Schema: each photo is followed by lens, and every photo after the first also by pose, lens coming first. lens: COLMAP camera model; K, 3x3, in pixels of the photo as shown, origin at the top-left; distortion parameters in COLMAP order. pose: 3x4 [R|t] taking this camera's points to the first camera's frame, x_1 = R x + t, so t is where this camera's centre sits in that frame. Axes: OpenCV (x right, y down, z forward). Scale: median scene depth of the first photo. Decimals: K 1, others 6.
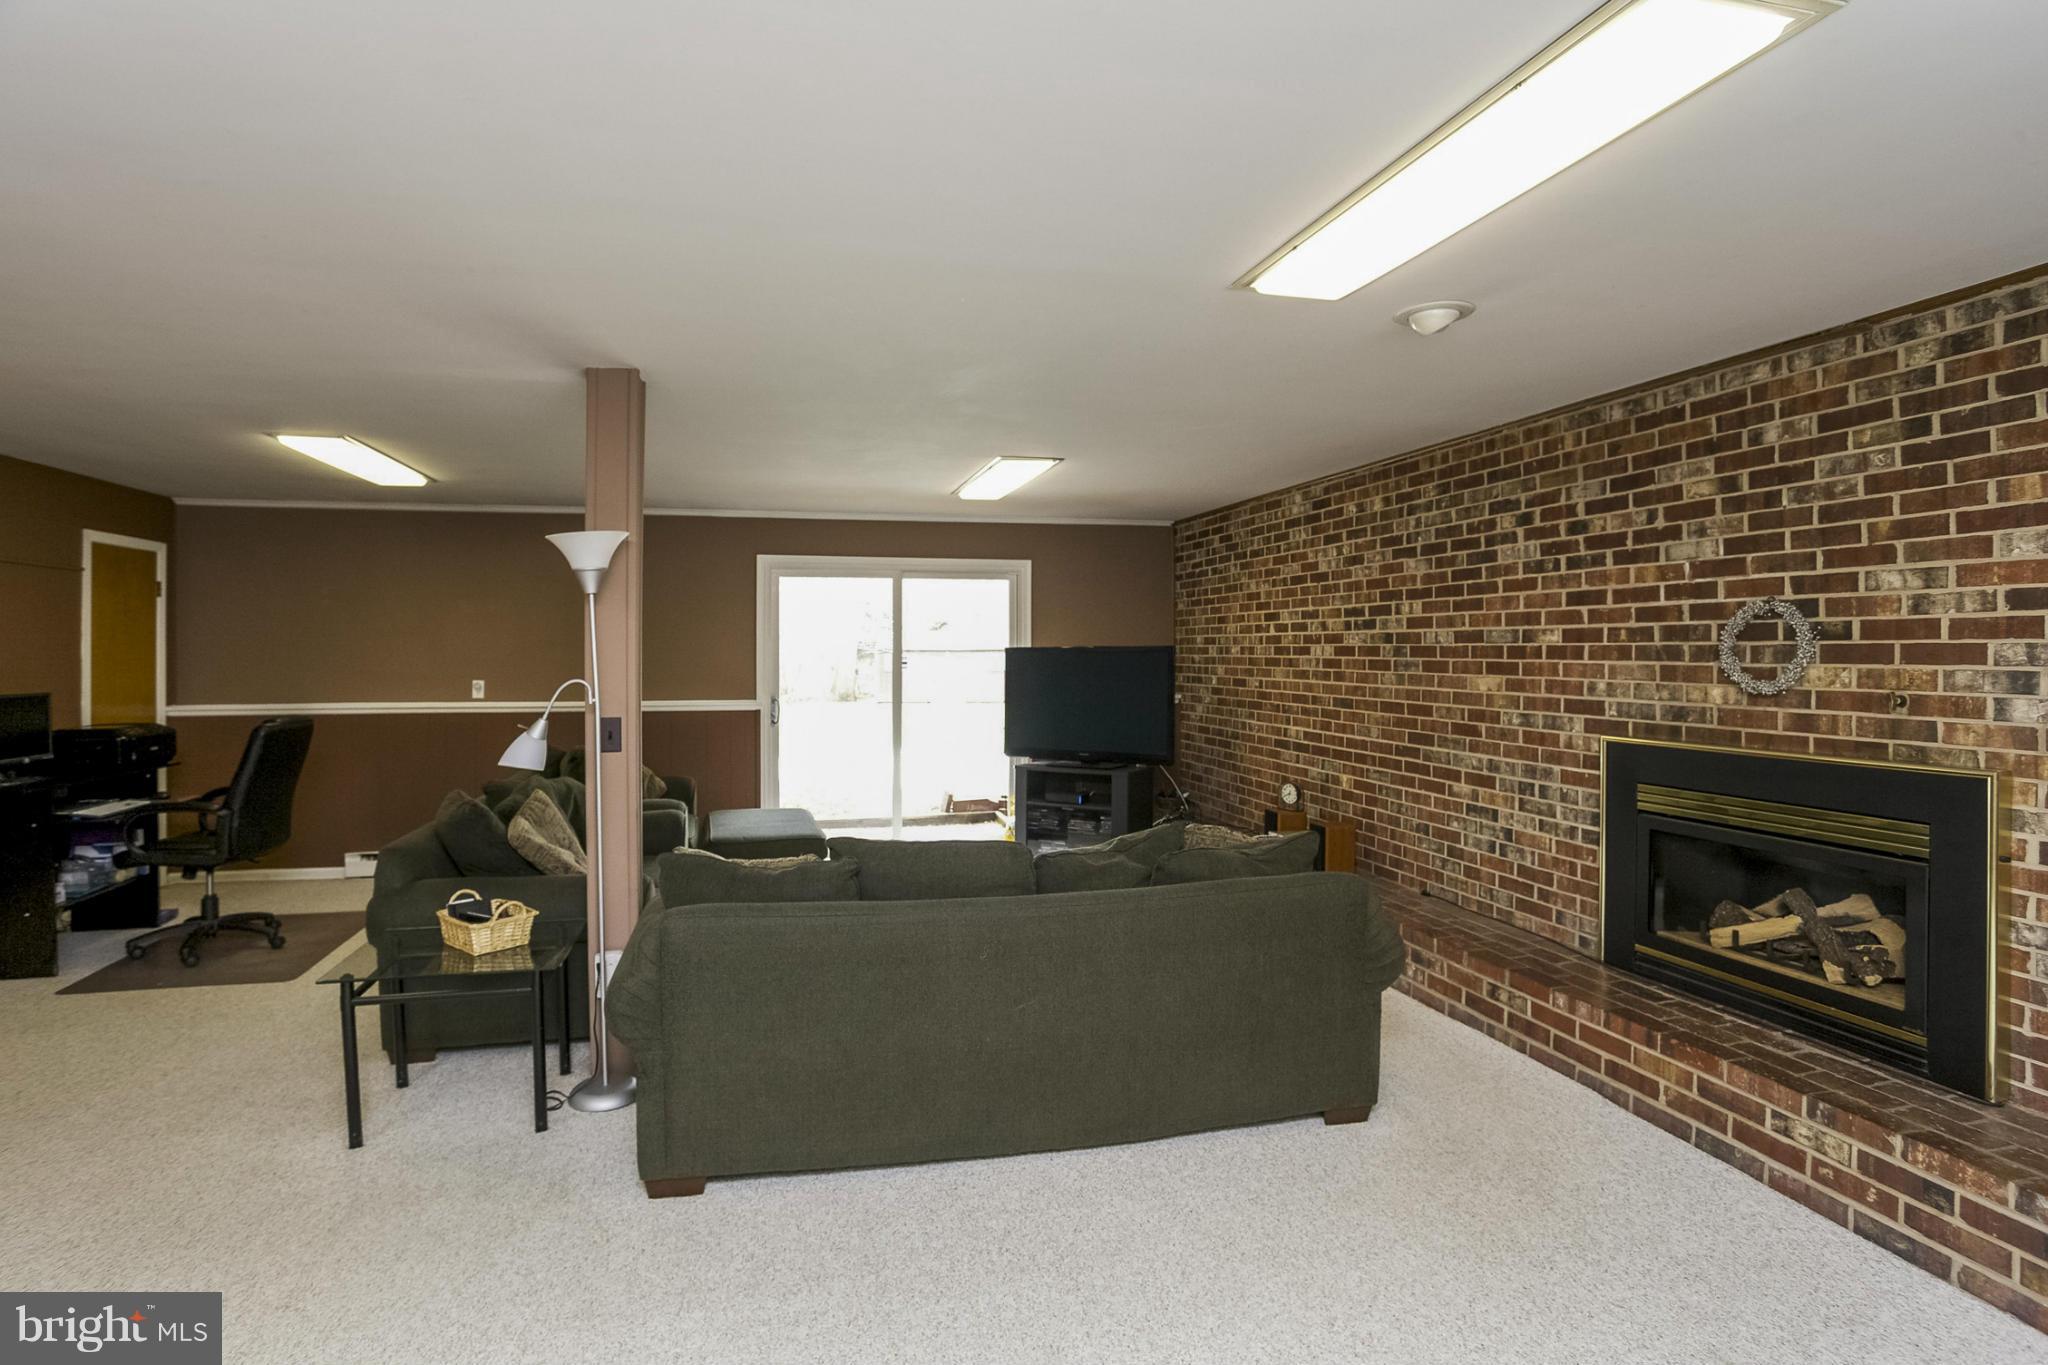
lens RADIAL K [[992.7, 0, 1005.6], [0, 992.7, 671.6], [0, 0, 1]] dist [-0.066976, 0.029762]
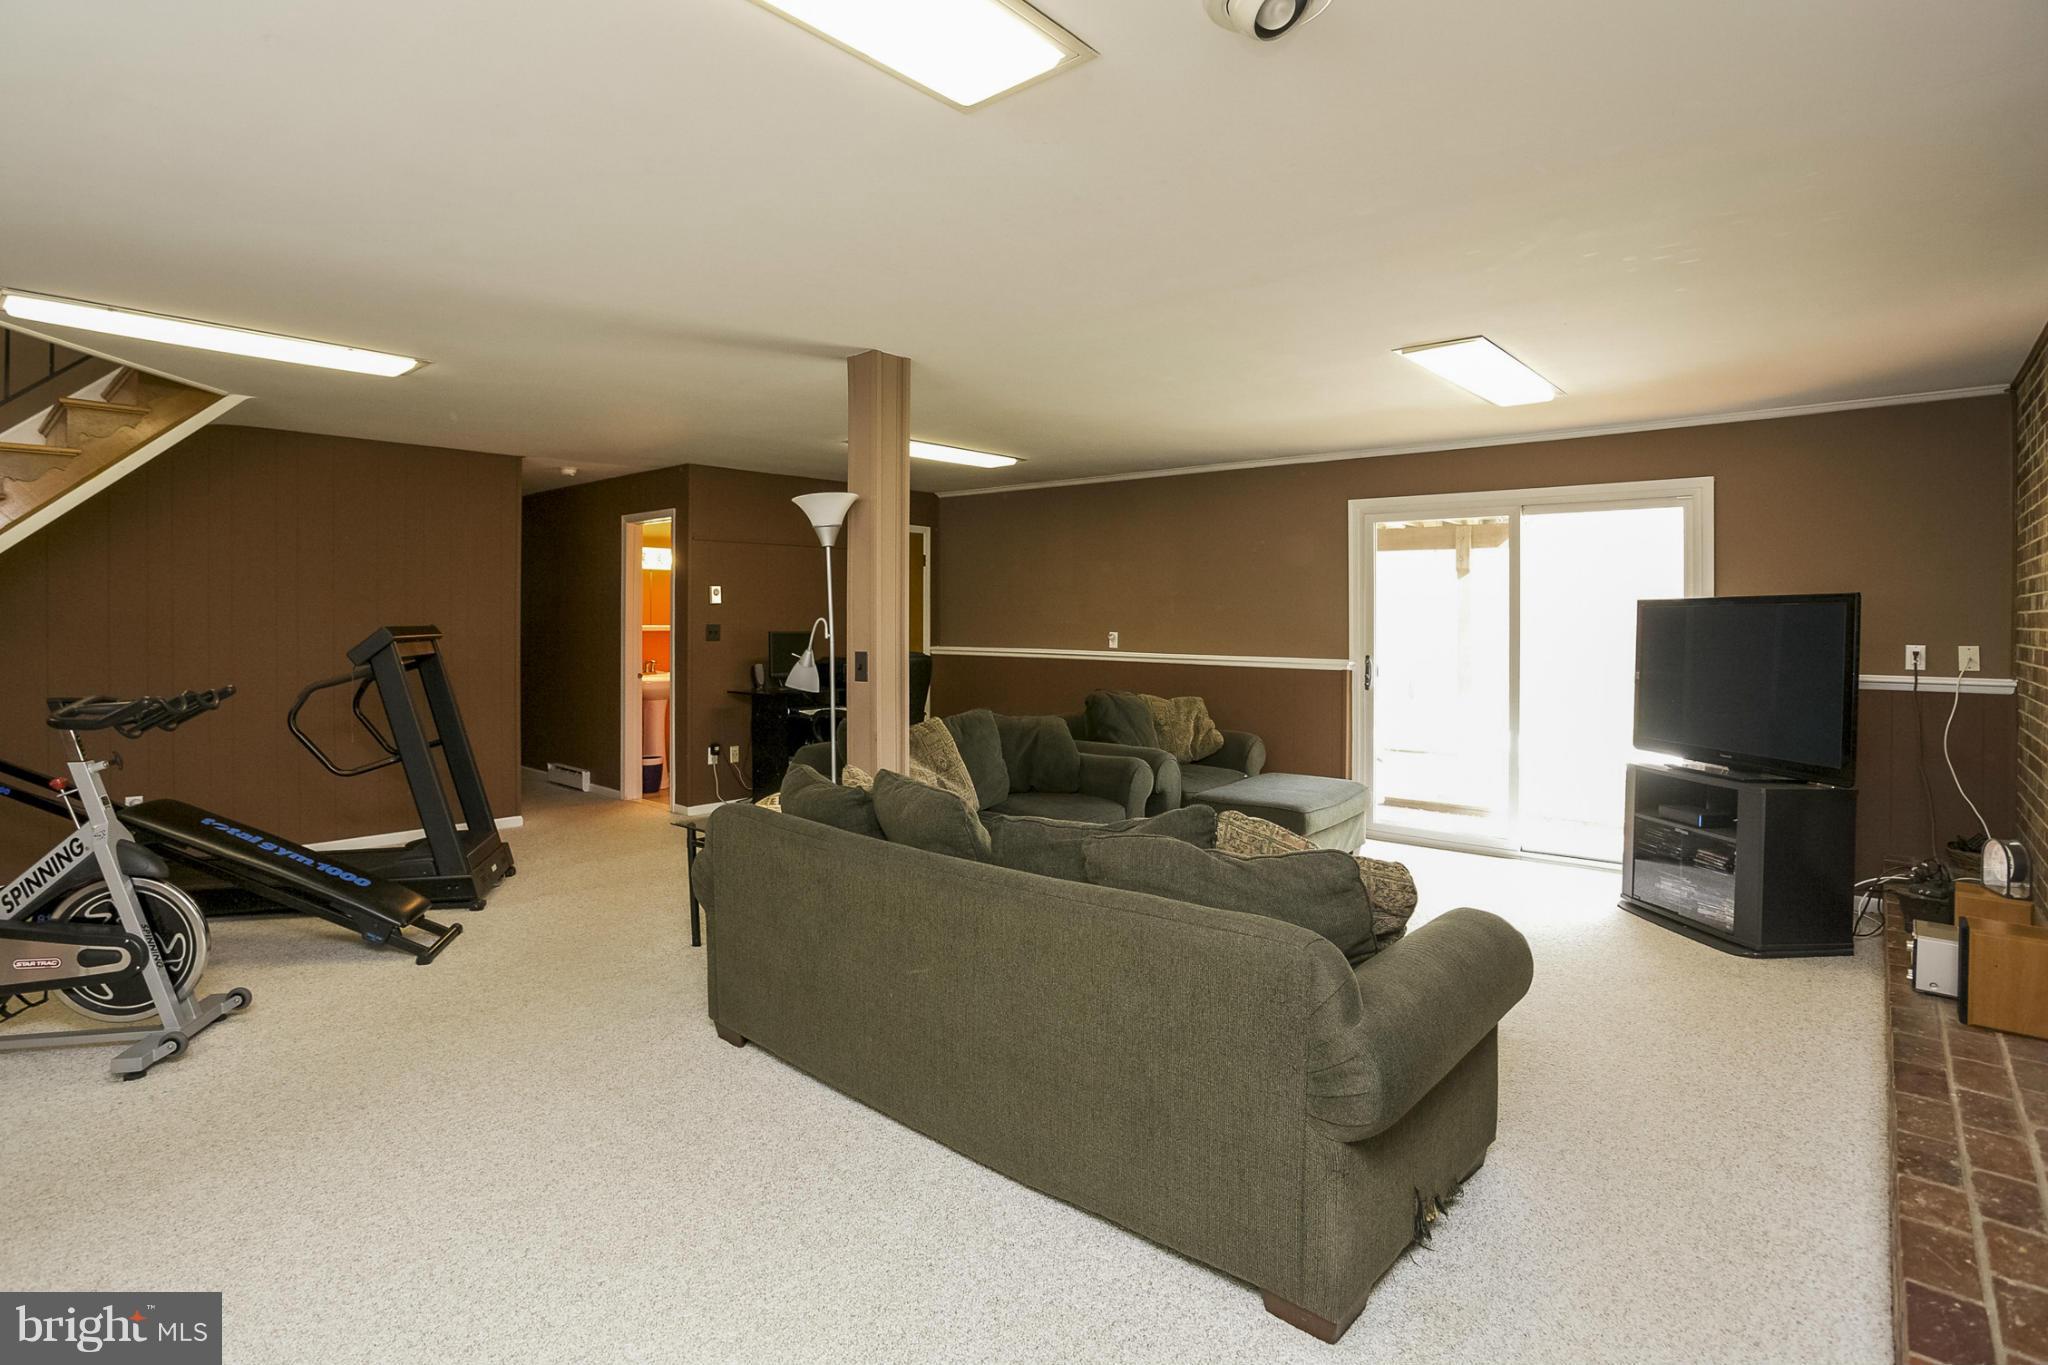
lens RADIAL K [[1030.4, 0, 1029.3], [0, 1030.4, 647.8], [0, 0, 1]] dist [-0.035012, 0.001008]
pose [[0.591593, 0.029254, -0.805706, 0.399195], [-0.023961, 0.999538, 0.018698, 0.007872], [0.805881, 0.008244, 0.592020, 0.245496]]
